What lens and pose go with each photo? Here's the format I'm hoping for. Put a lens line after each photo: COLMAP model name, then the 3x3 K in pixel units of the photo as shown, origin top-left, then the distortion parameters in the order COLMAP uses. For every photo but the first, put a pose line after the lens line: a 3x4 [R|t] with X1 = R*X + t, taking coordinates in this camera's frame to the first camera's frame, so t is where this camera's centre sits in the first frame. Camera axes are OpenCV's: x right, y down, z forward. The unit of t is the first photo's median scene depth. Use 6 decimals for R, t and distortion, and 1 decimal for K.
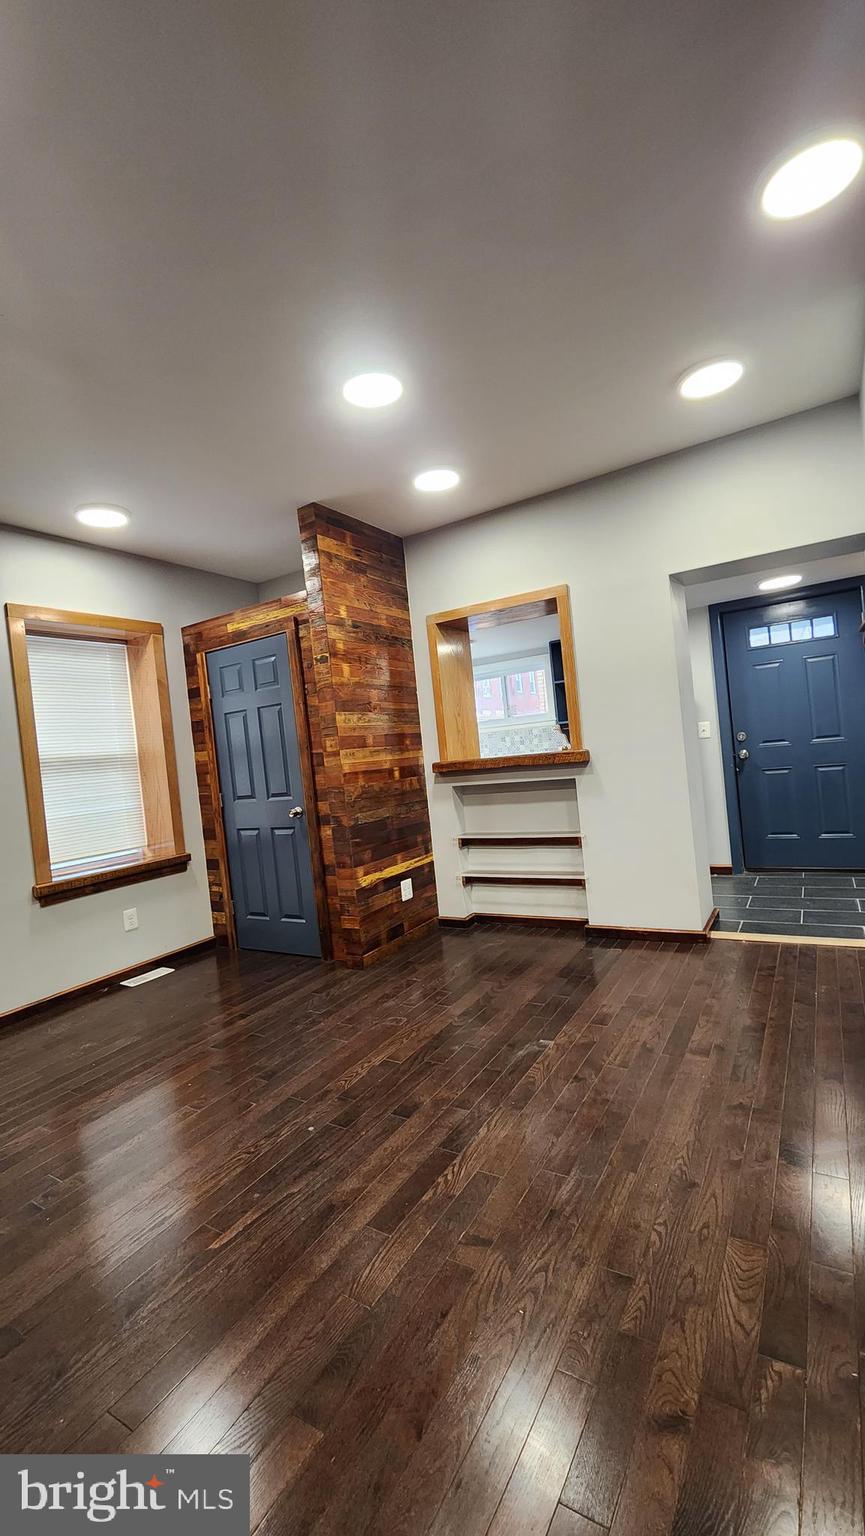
lens RADIAL K [[633.0, 0, 431.6], [0, 633.0, 761.5], [0, 0, 1]] dist [0.000332, -0.002531]
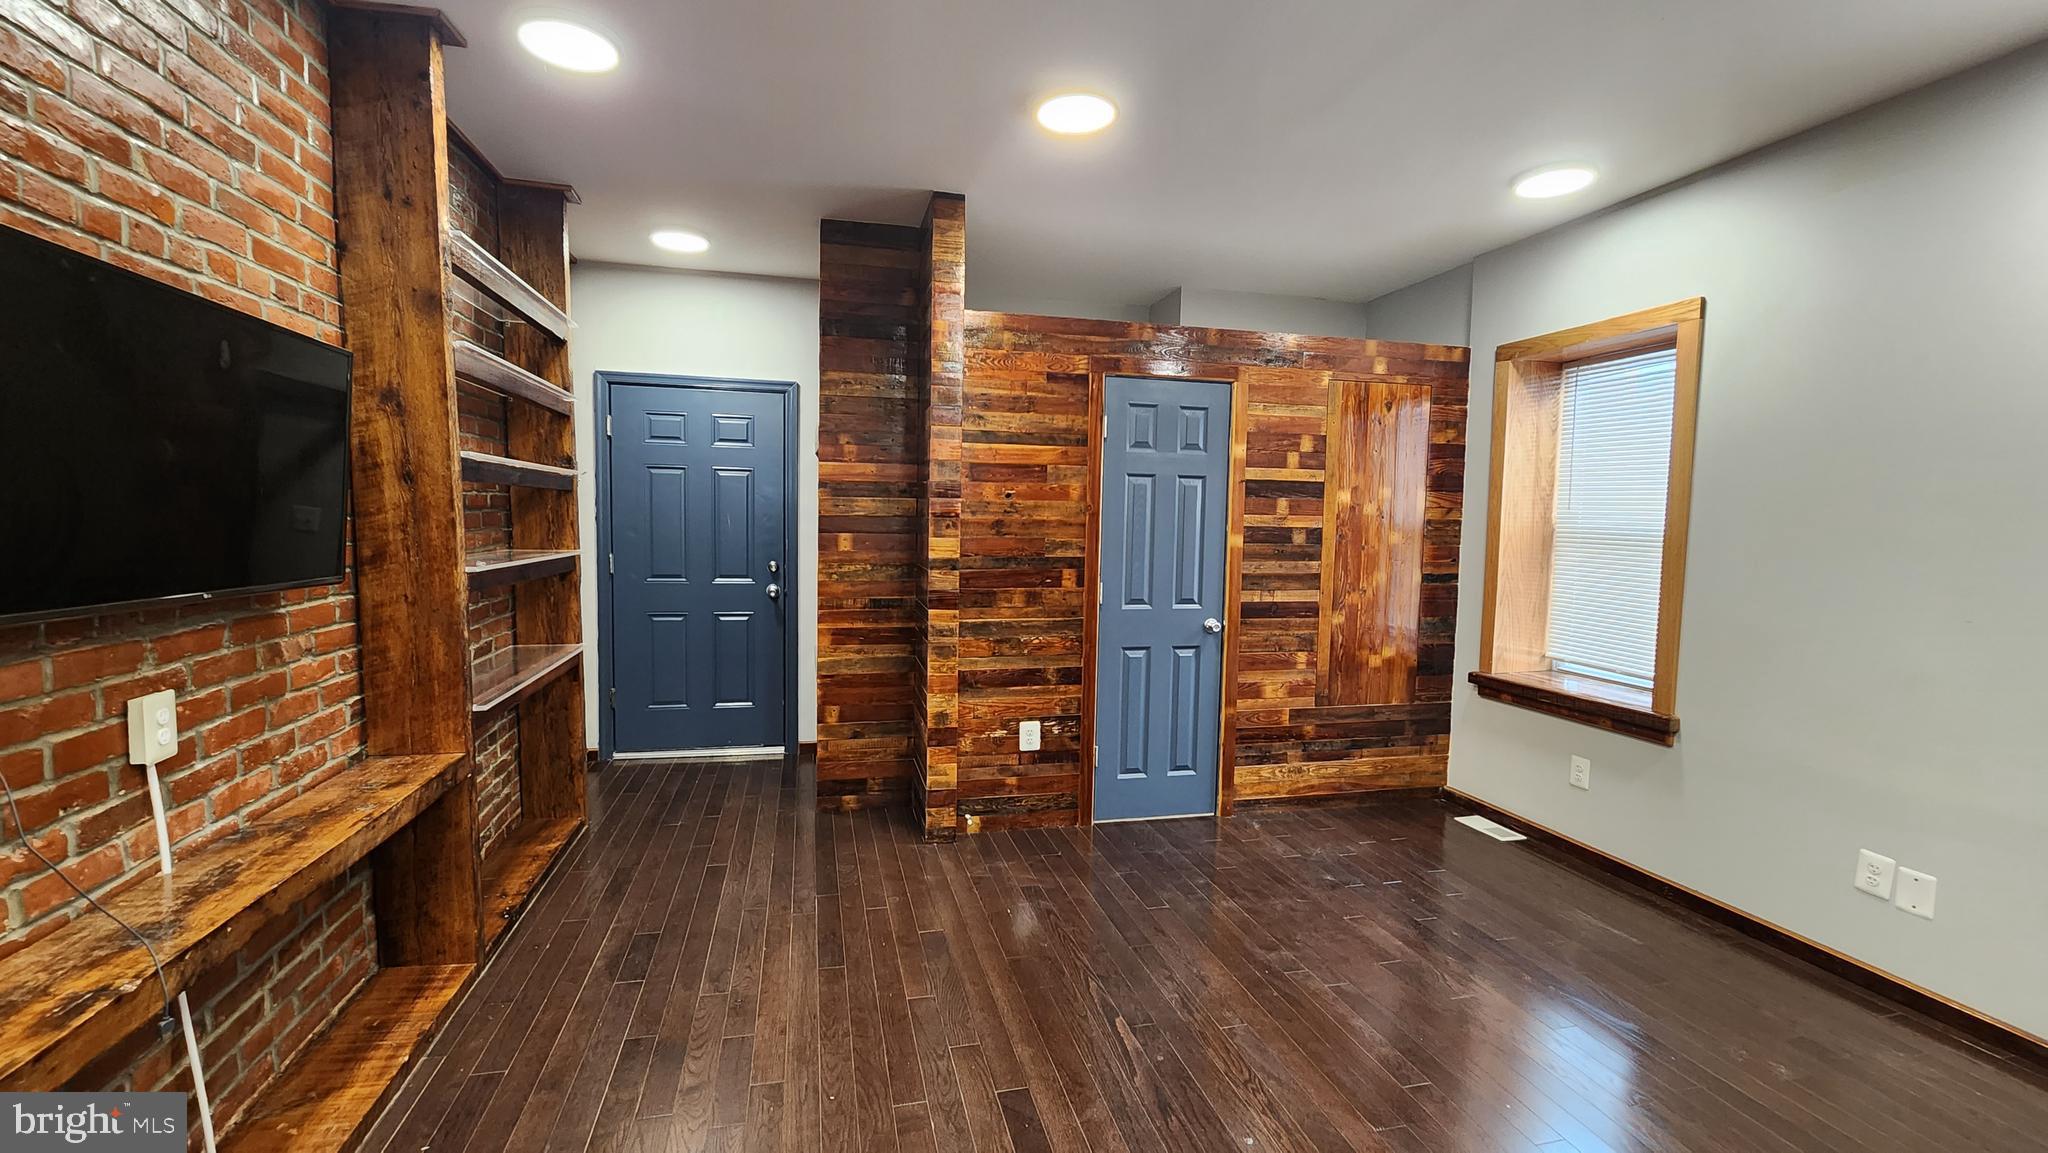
lens RADIAL K [[844.0, 0, 1013.2], [0, 844.0, 571.8], [0, 0, 1]] dist [0.000332, -0.002531]
pose [[-0.695632, 0.131475, -0.706265, 0.300161], [0.039936, 0.988668, 0.144711, -0.088910], [0.717287, 0.072460, -0.693000, 0.777542]]
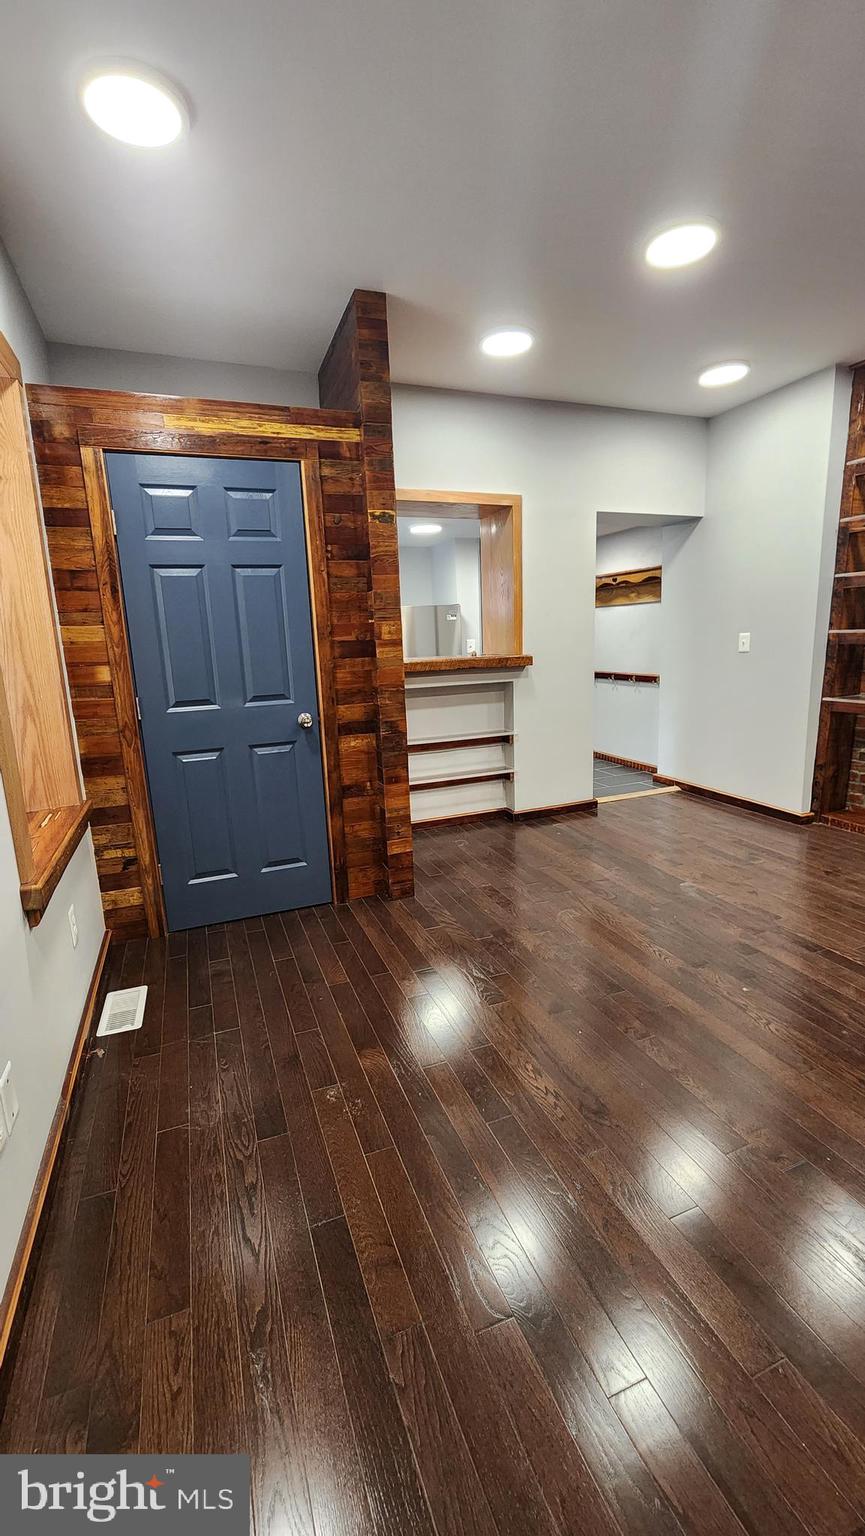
lens RADIAL K [[633.0, 0, 427.8], [0, 633.0, 762.1], [0, 0, 1]] dist [0.000332, -0.002531]
pose [[0.599661, -0.080230, 0.796222, -0.742382], [-0.011634, 0.993983, 0.108918, 0.048143], [-0.800170, -0.074577, 0.595119, 0.456519]]
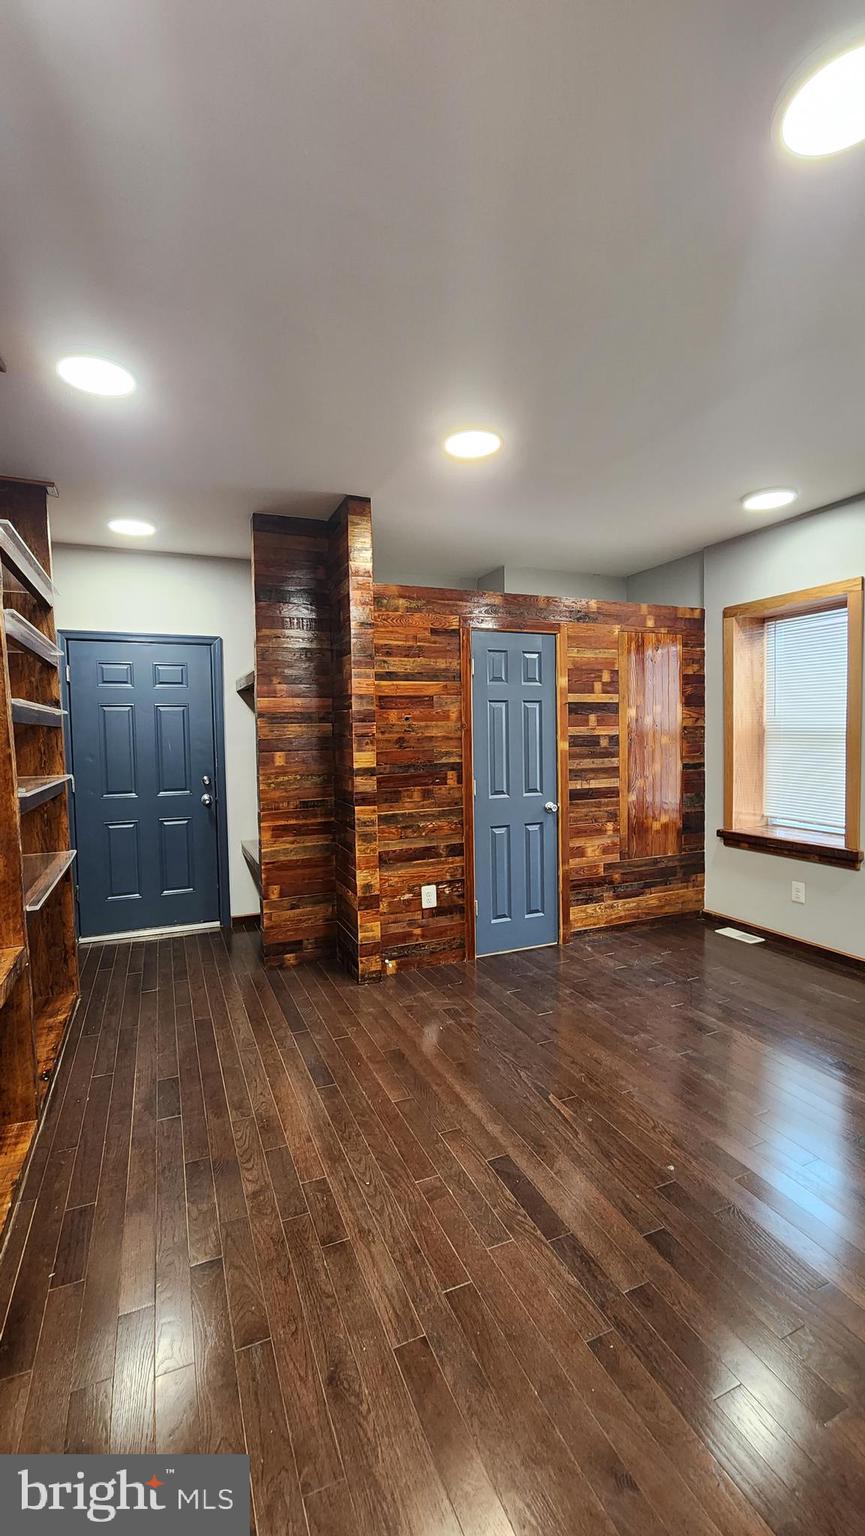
lens RADIAL K [[633.0, 0, 430.2], [0, 633.0, 758.2], [0, 0, 1]] dist [0.000332, -0.002531]
pose [[-0.563397, 0.142333, -0.813833, 0.393504], [0.061663, 0.989545, 0.130376, -0.101309], [0.823882, 0.023270, -0.566284, 0.682066]]
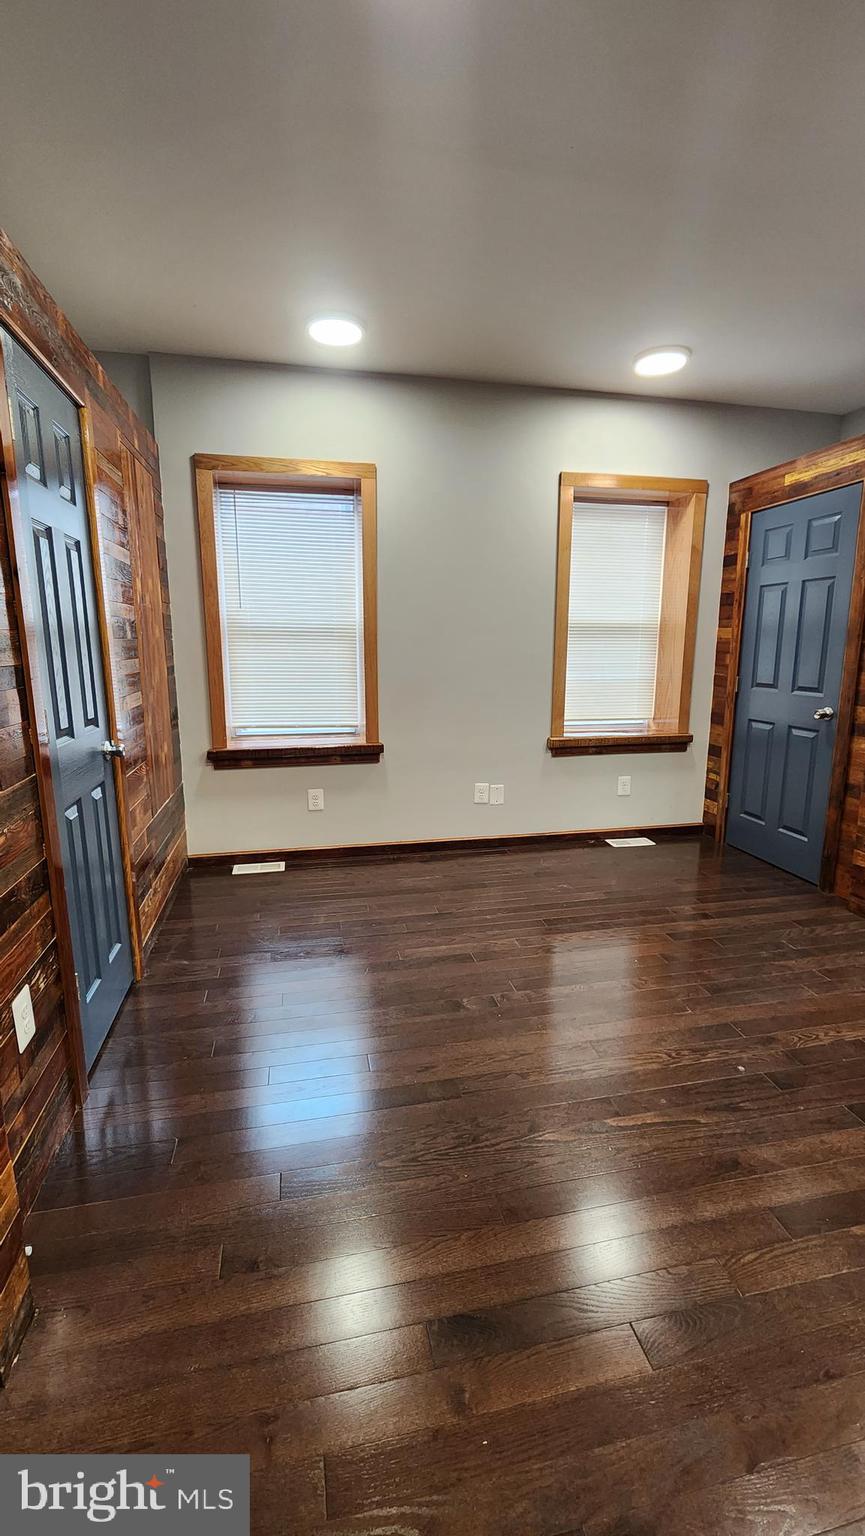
lens RADIAL K [[633.0, 0, 426.6], [0, 633.0, 761.5], [0, 0, 1]] dist [0.000332, -0.002531]
pose [[0.686948, 0.230352, -0.689232, 0.014320], [-0.079152, 0.966506, 0.244132, -0.020483], [0.722383, -0.113152, 0.682172, 0.053473]]
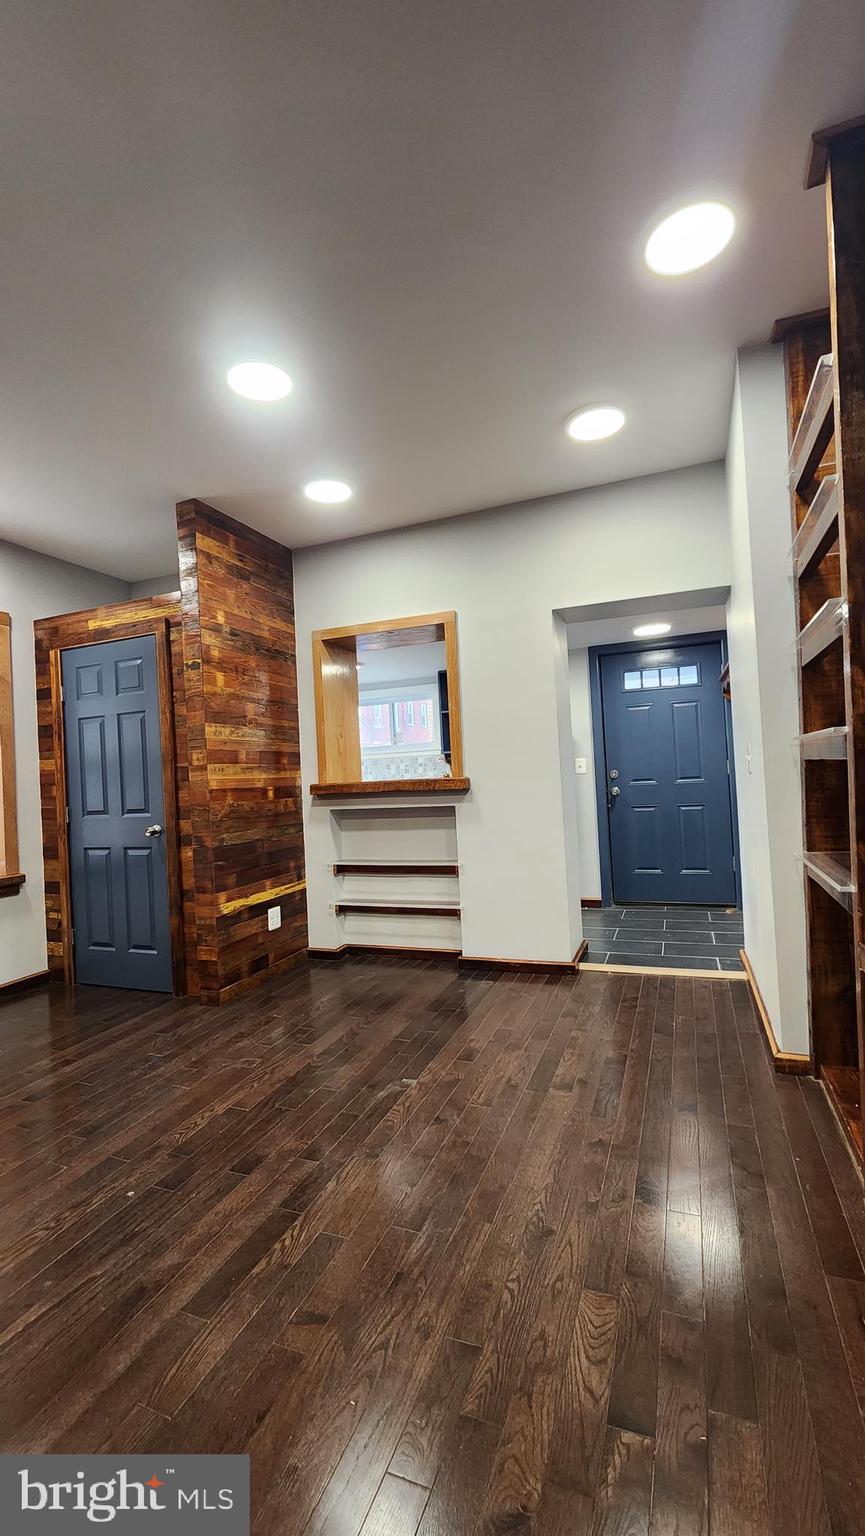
lens RADIAL K [[633.0, 0, 433.3], [0, 633.0, 763.1], [0, 0, 1]] dist [0.000332, -0.002531]
pose [[0.983485, 0.053345, 0.172949, 0.018966], [-0.045059, 0.997657, -0.051488, 0.012288], [-0.175290, 0.042844, 0.983584, 0.032222]]
